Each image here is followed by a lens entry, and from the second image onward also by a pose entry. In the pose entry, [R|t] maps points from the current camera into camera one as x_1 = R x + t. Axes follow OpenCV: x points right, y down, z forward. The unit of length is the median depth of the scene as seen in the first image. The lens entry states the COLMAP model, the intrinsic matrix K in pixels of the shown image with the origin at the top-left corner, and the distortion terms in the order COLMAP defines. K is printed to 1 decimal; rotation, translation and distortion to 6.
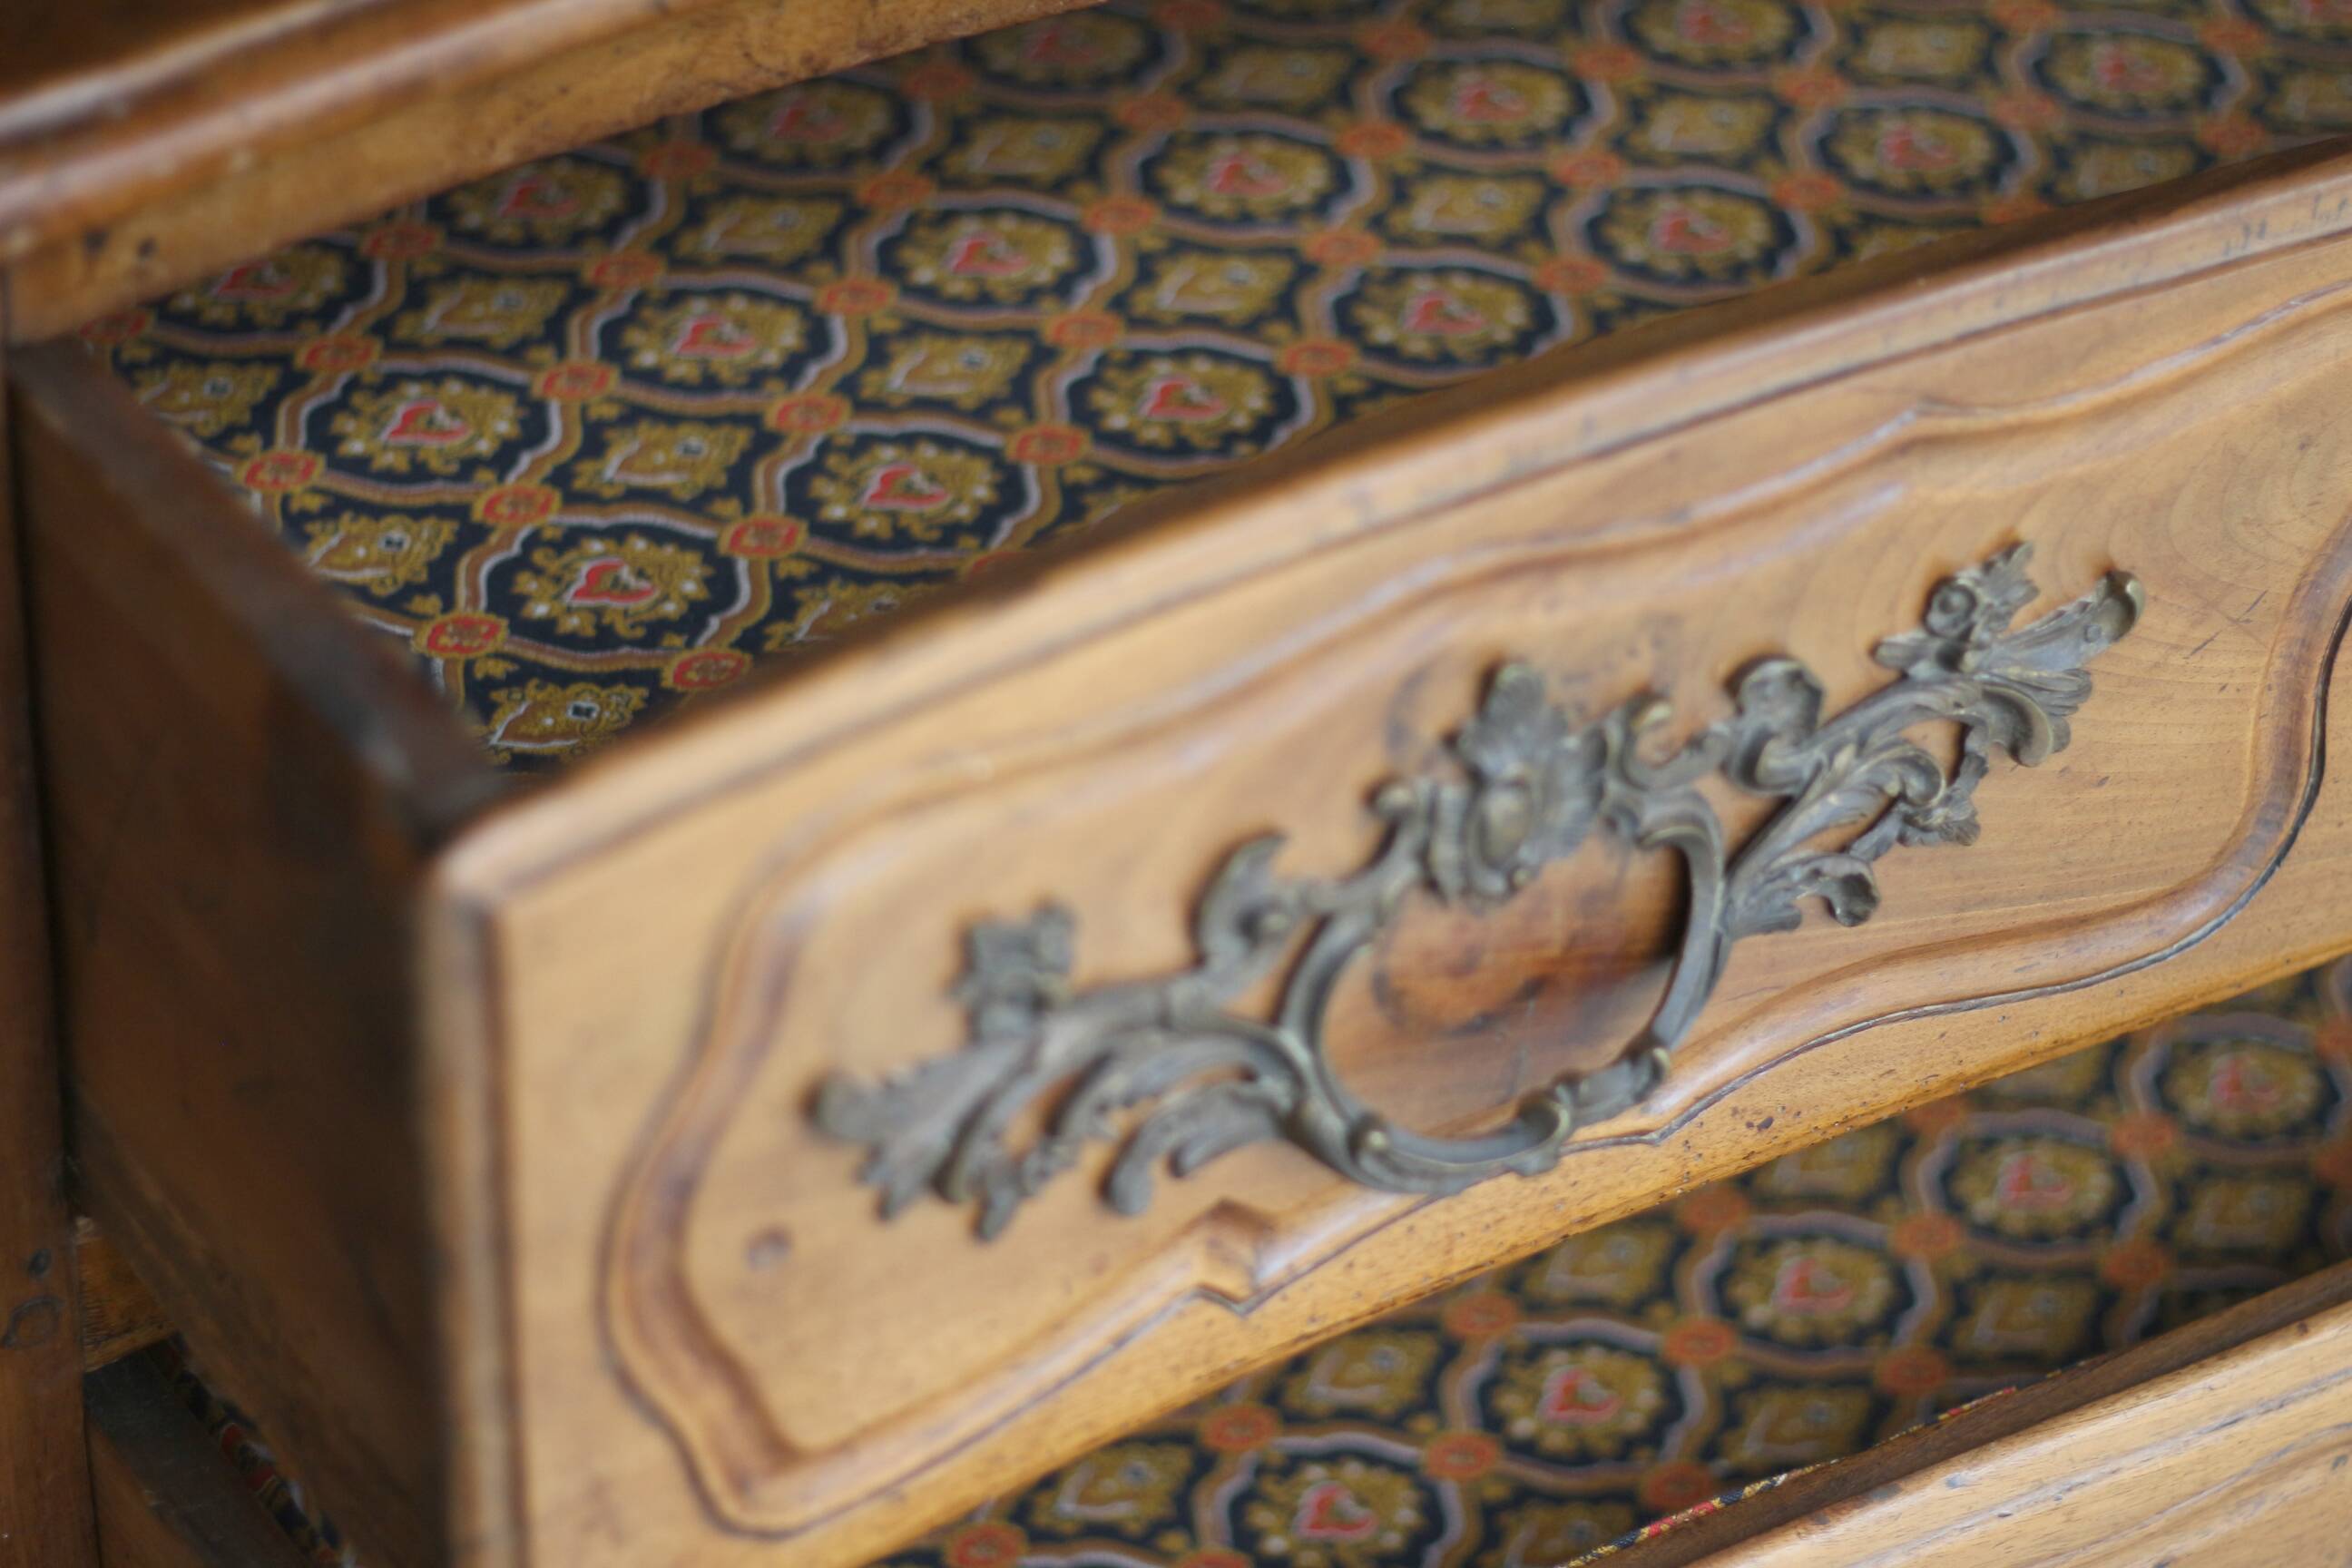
lens RADIAL K [[5657.4, 0, 1133.5], [0, 5657.4, 786.8], [0, 0, 1]] dist [-0.086104, -0.083046]
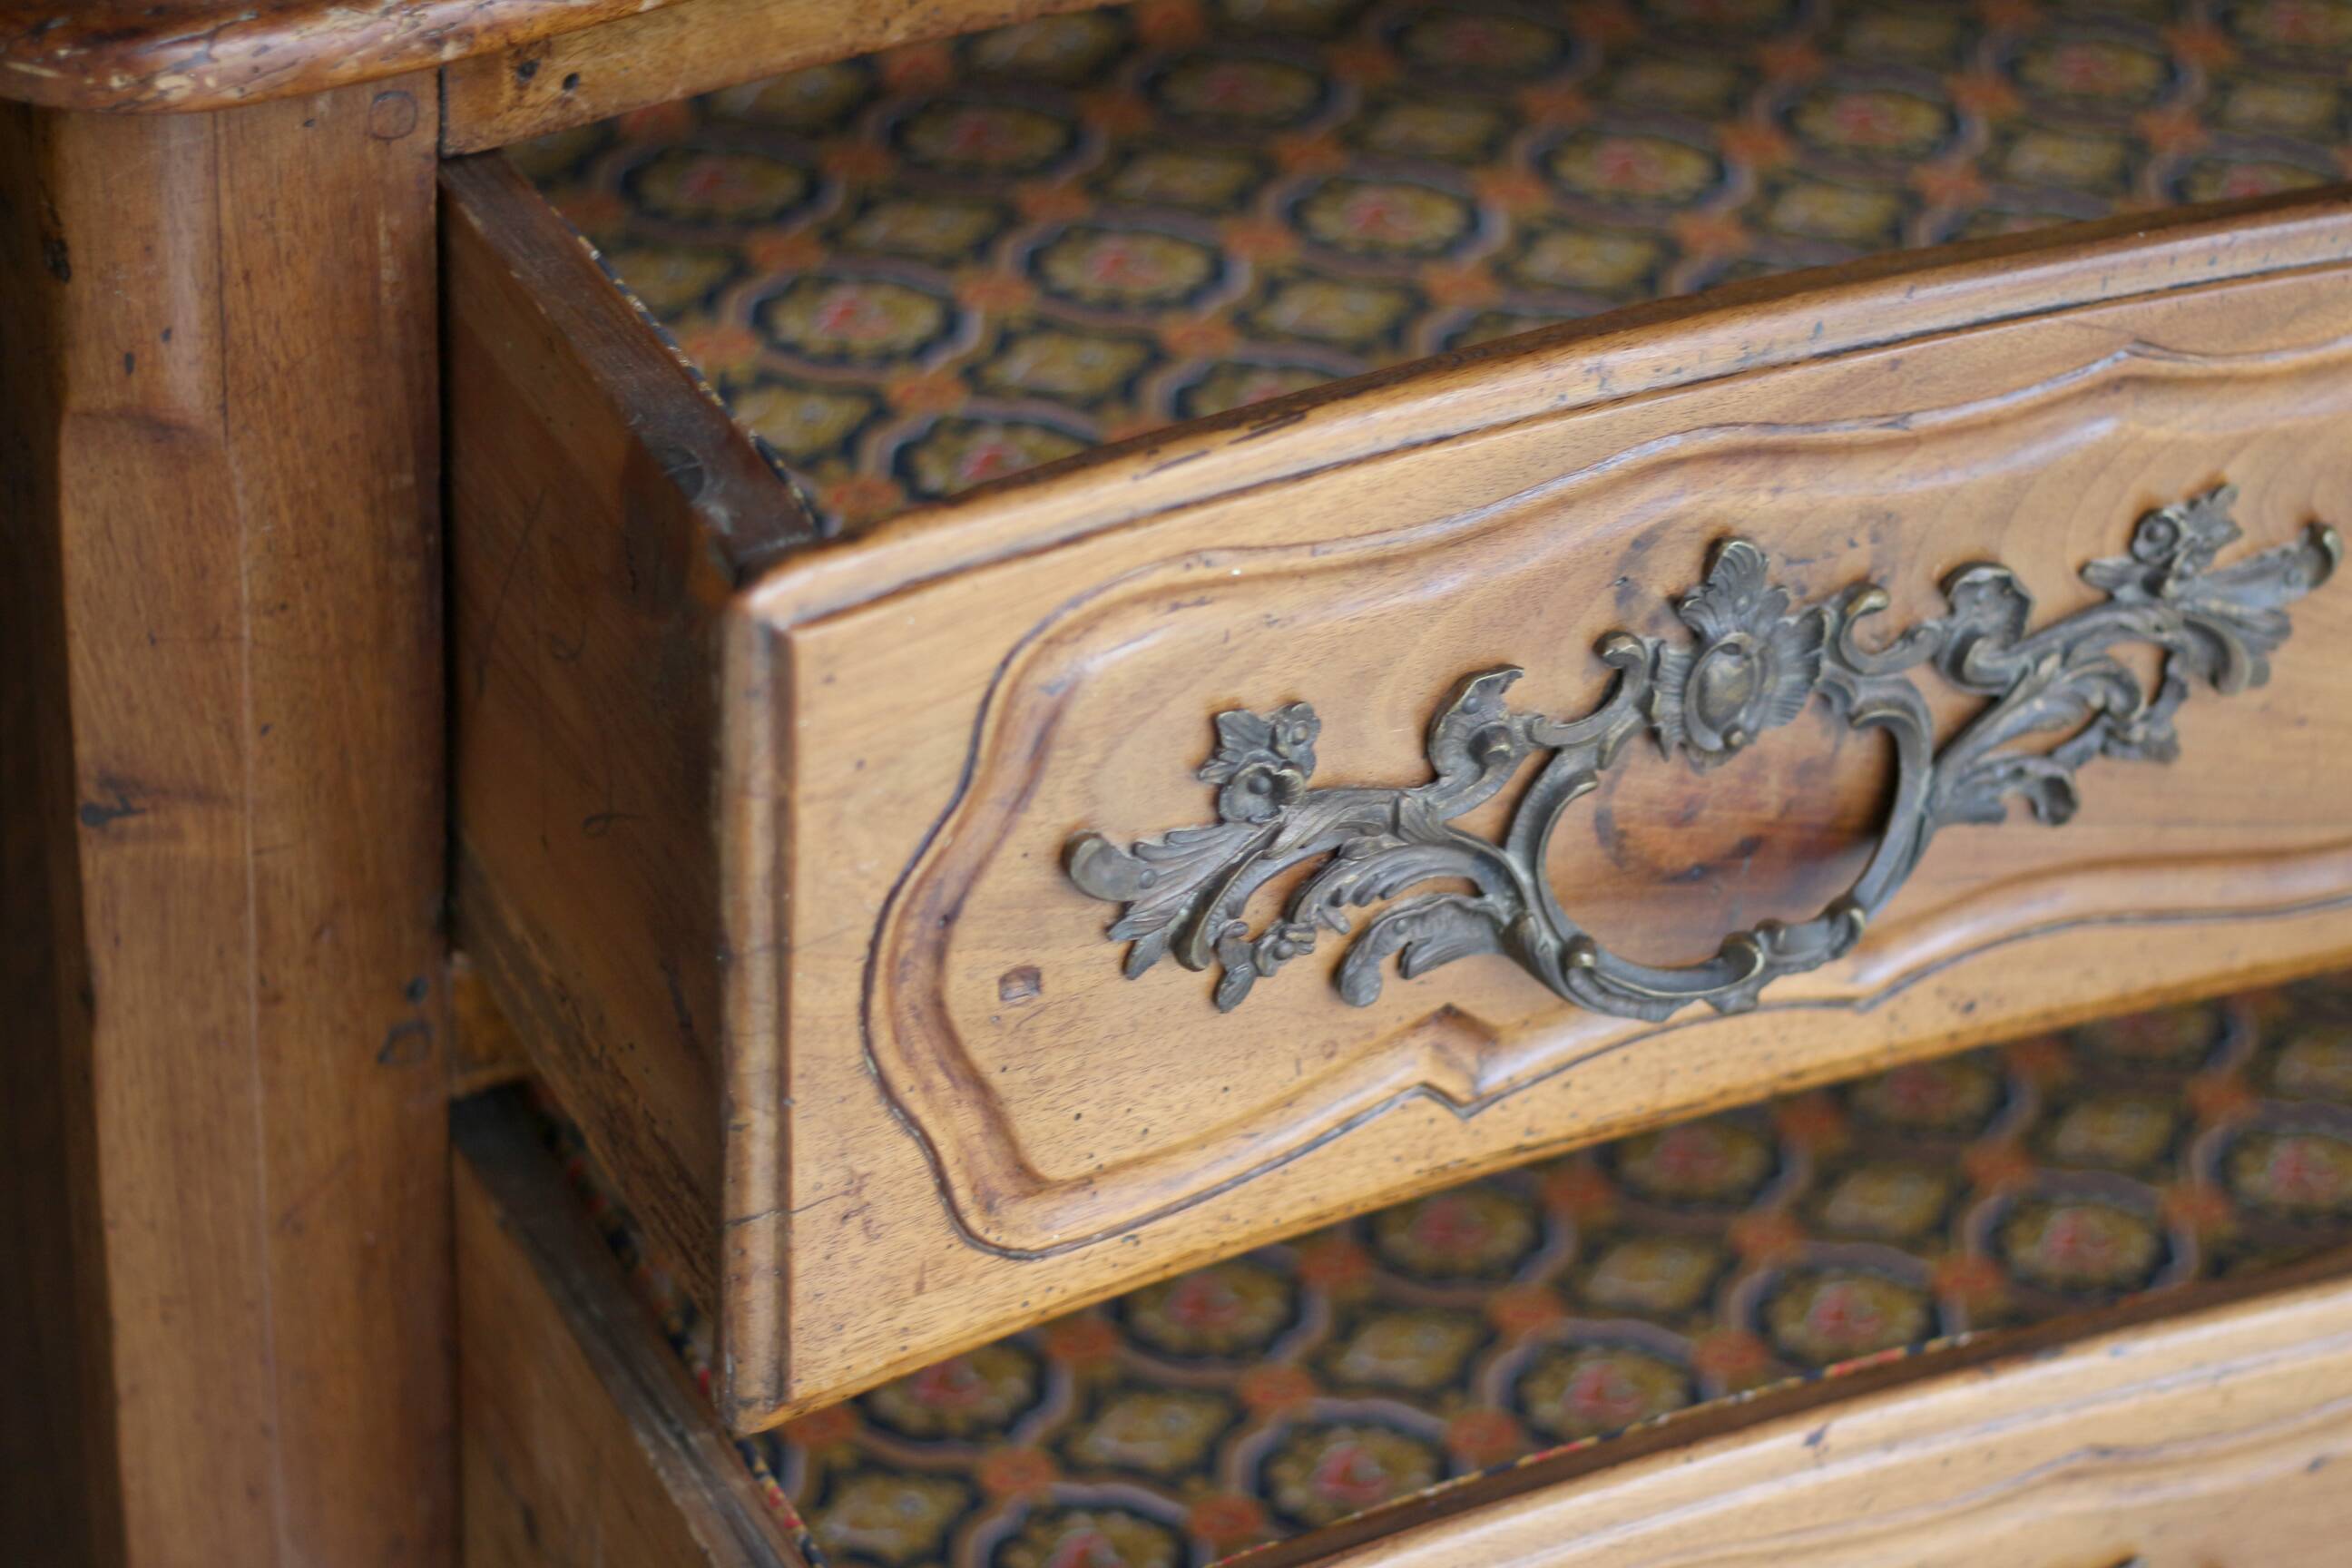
lens RADIAL K [[5621.9, 0, 1176.0], [0, 5621.9, 784.0], [0, 0, 1]] dist [-0.105176, -0.008394]
pose [[0.991233, 0.084123, -0.101887, 0.071211], [-0.087197, 0.995849, -0.026096, 0.062519], [0.099269, 0.034751, 0.994454, -0.110366]]
